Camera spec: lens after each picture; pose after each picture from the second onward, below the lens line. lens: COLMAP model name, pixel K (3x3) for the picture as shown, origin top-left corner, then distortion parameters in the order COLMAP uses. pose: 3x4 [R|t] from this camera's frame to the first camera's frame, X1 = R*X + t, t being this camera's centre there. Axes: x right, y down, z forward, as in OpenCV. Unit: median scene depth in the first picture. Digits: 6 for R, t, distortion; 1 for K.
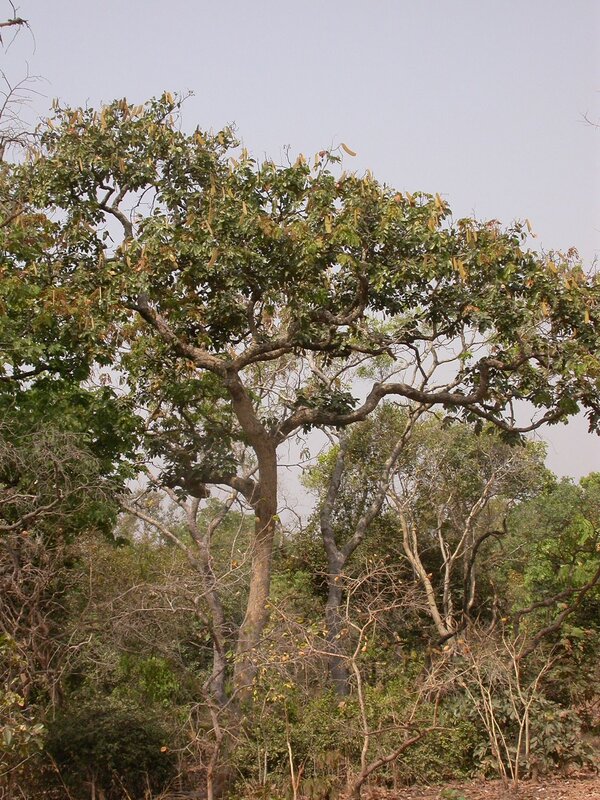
lens RADIAL K [[1512.4, 0, 301.7], [0, 1512.4, 400.1], [0, 0, 1]] dist [-0.003331, 0.000000]
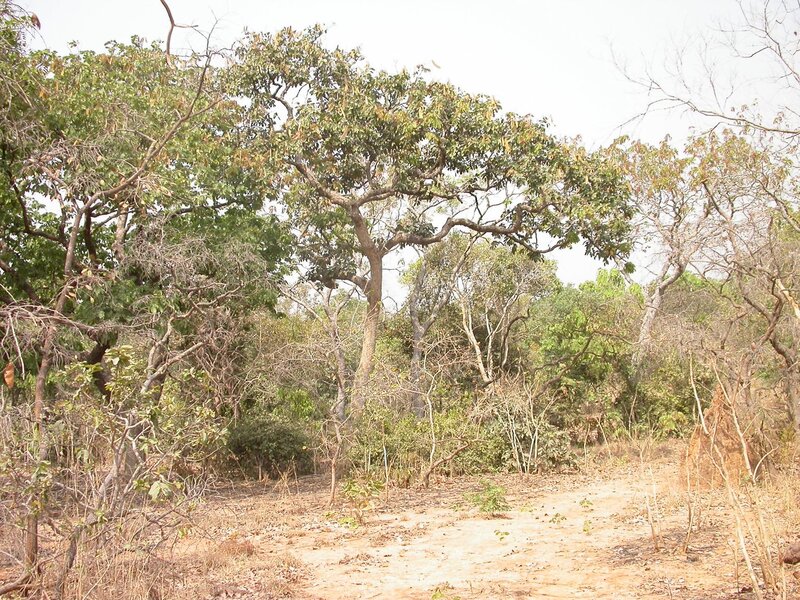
lens RADIAL K [[1512.4, 0, 399.7], [0, 1512.4, 300.3], [0, 0, 1]] dist [-0.003331, 0.000000]
pose [[0.999462, 0.032596, 0.003631, -0.003483], [-0.032787, 0.995807, 0.085403, -0.057892], [-0.000832, -0.085476, 0.996340, -0.541703]]
